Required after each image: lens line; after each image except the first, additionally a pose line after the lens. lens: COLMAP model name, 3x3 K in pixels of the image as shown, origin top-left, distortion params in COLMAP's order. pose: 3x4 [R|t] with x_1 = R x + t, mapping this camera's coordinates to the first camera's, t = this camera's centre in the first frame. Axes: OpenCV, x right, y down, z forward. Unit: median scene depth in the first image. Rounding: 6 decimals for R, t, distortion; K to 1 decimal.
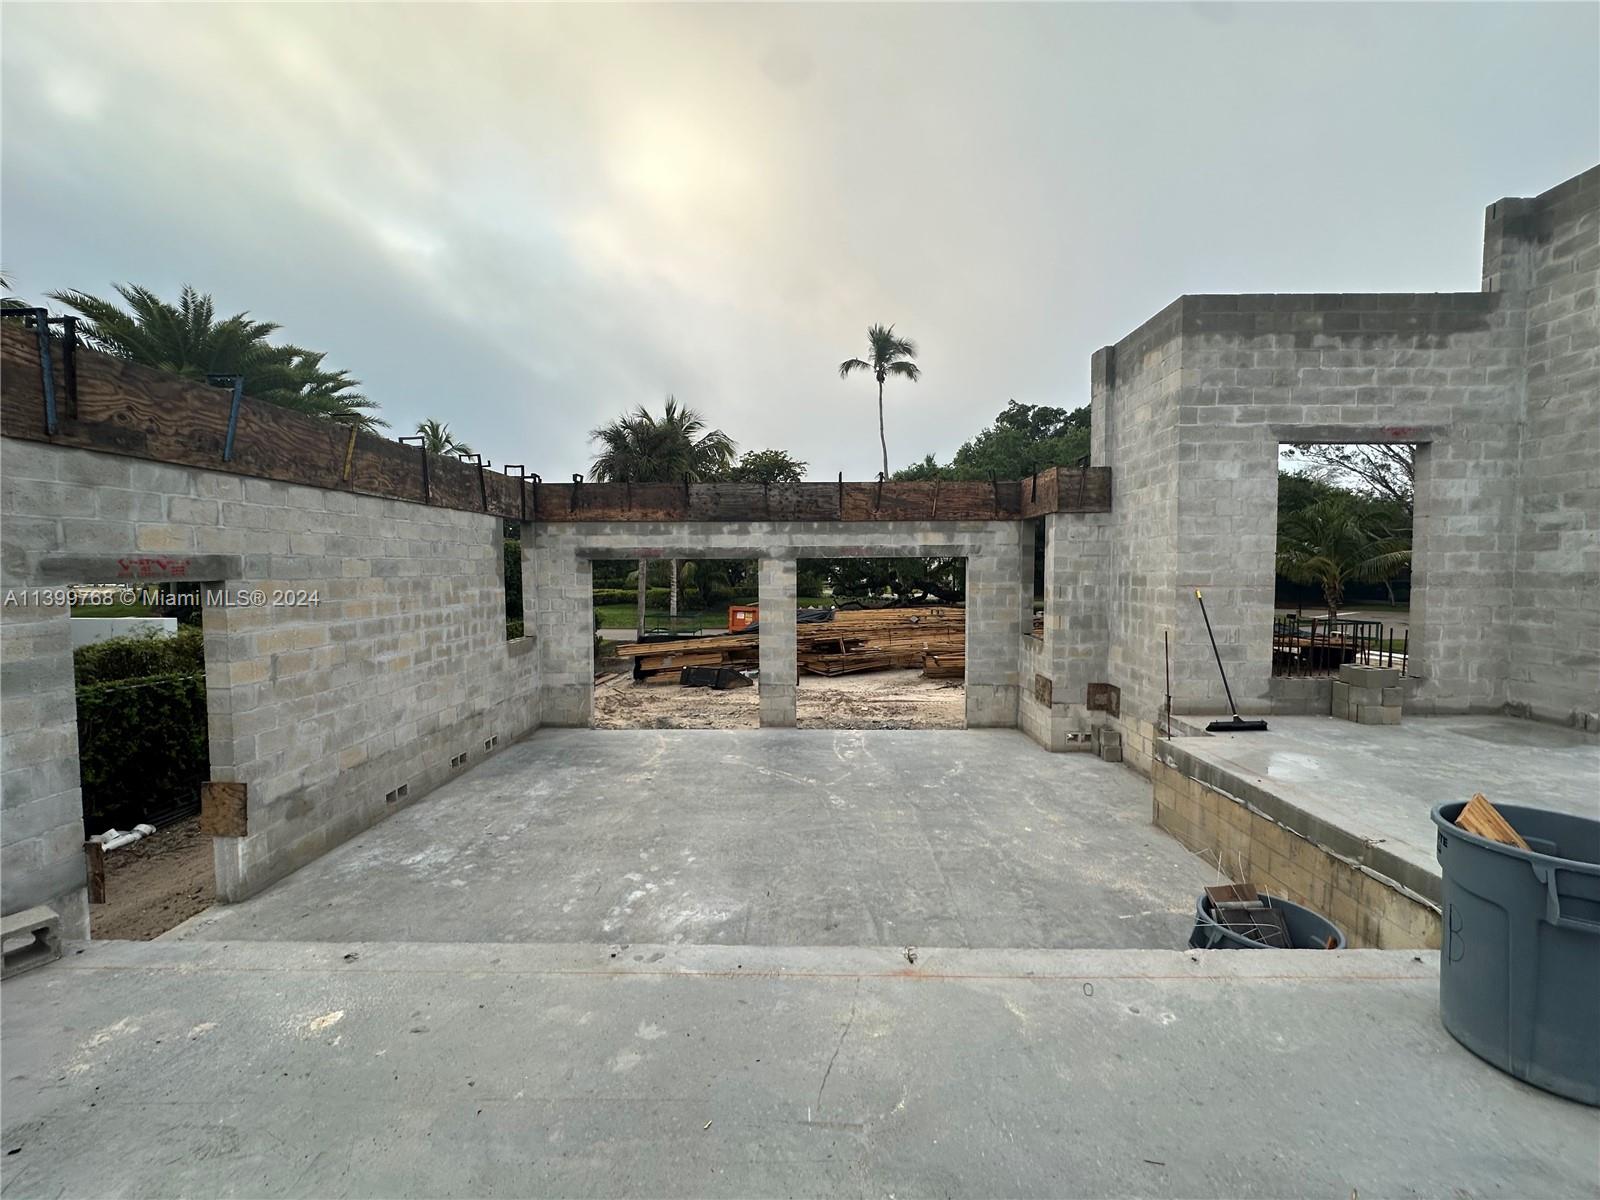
lens RADIAL K [[637.5, 0, 799.2], [0, 637.5, 598.4], [0, 0, 1]] dist [-0.003549, 0.000642]
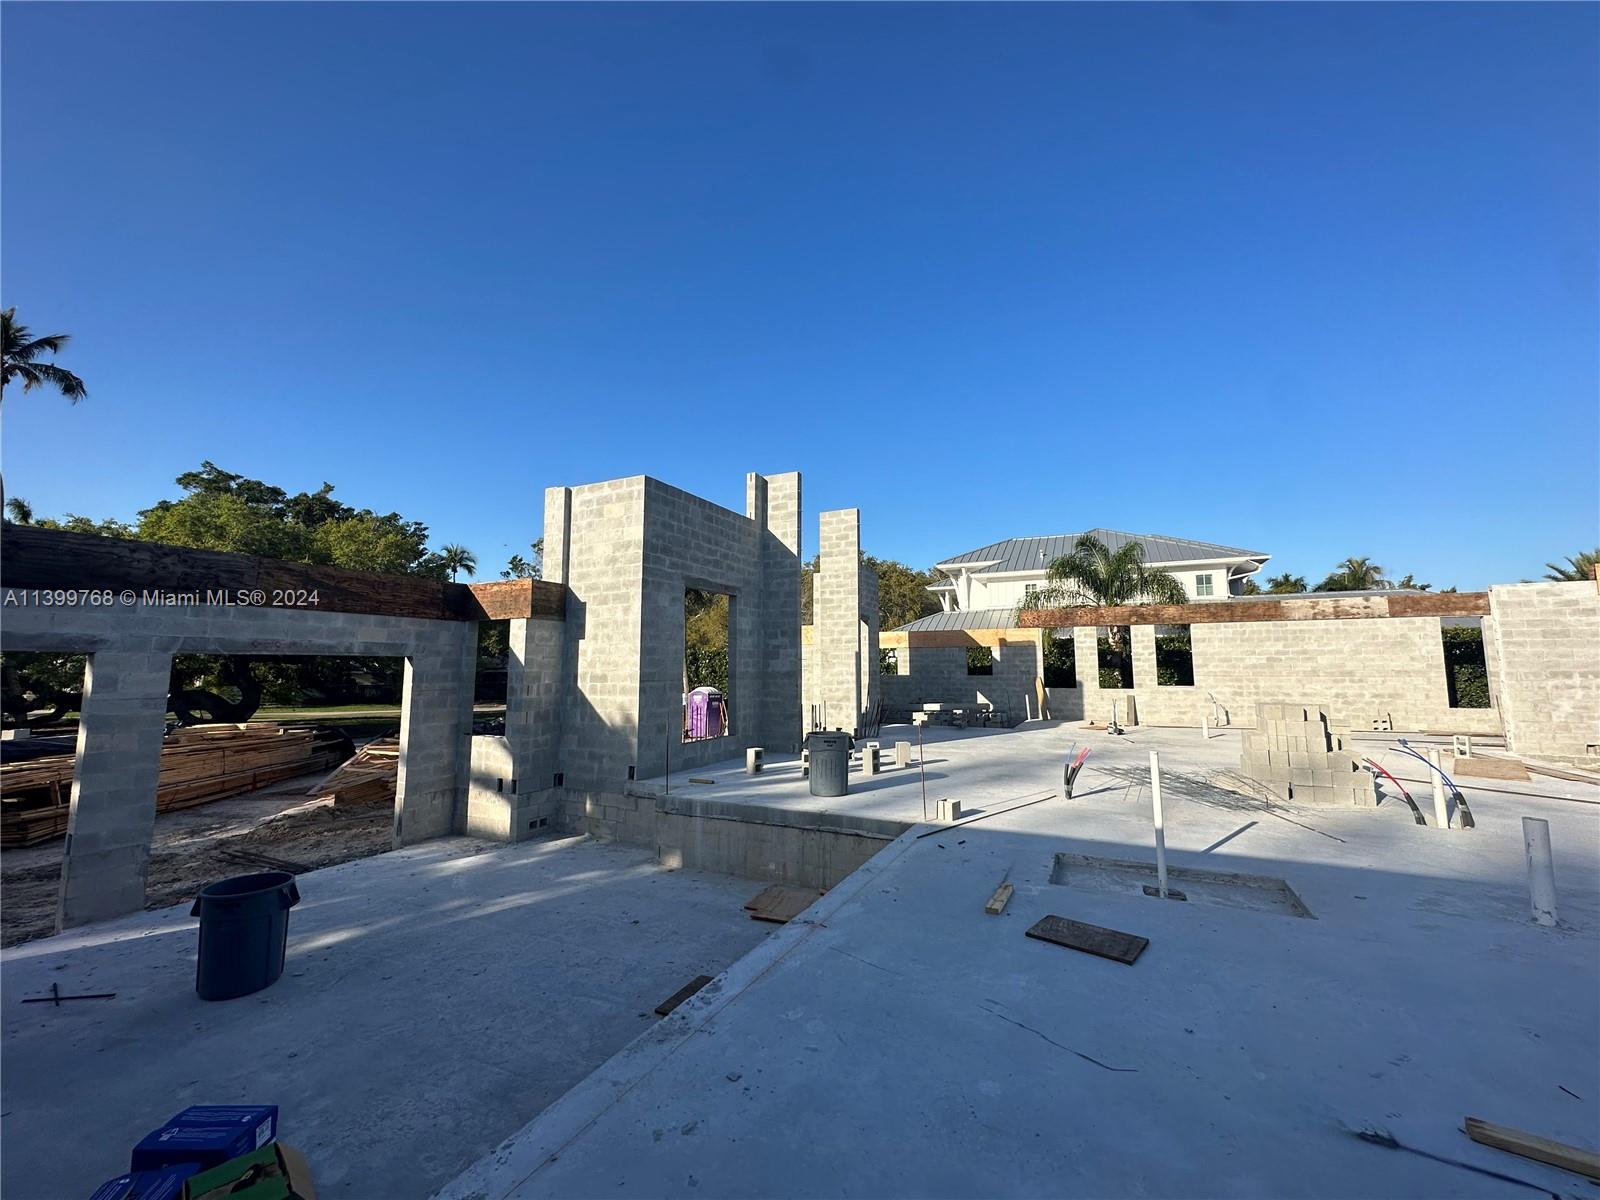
lens RADIAL K [[637.8, 0, 798.6], [0, 637.8, 598.7], [0, 0, 1]] dist [-0.005088, 0.000588]
pose [[0.427428, 0.102149, 0.898260, -0.496423], [0.045514, 0.989905, -0.134228, 0.003822], [-0.902903, 0.098256, 0.418464, 0.119256]]
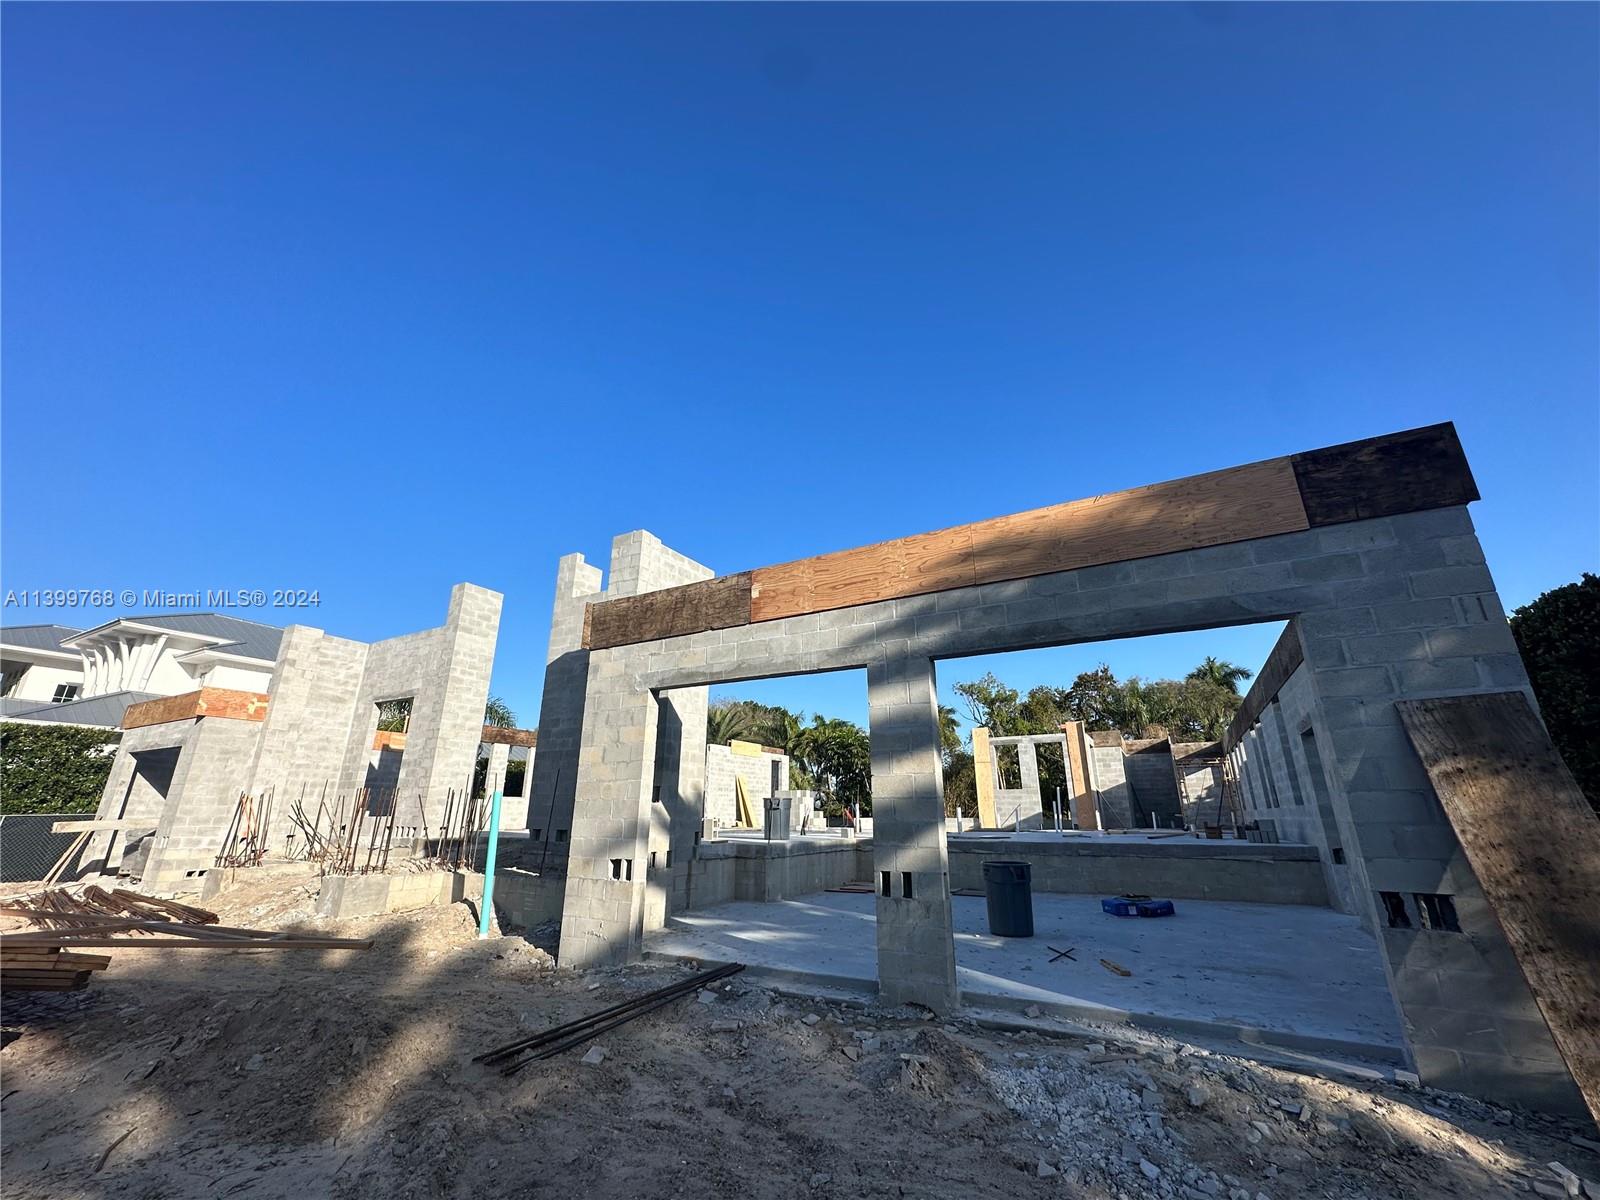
lens RADIAL K [[637.5, 0, 799.2], [0, 637.5, 598.4], [0, 0, 1]] dist [-0.003549, 0.000642]
pose [[-0.878030, 0.157376, 0.451992, -0.329288], [0.026653, 0.959005, -0.282134, 0.065556], [-0.477863, -0.235675, -0.846229, 2.270975]]
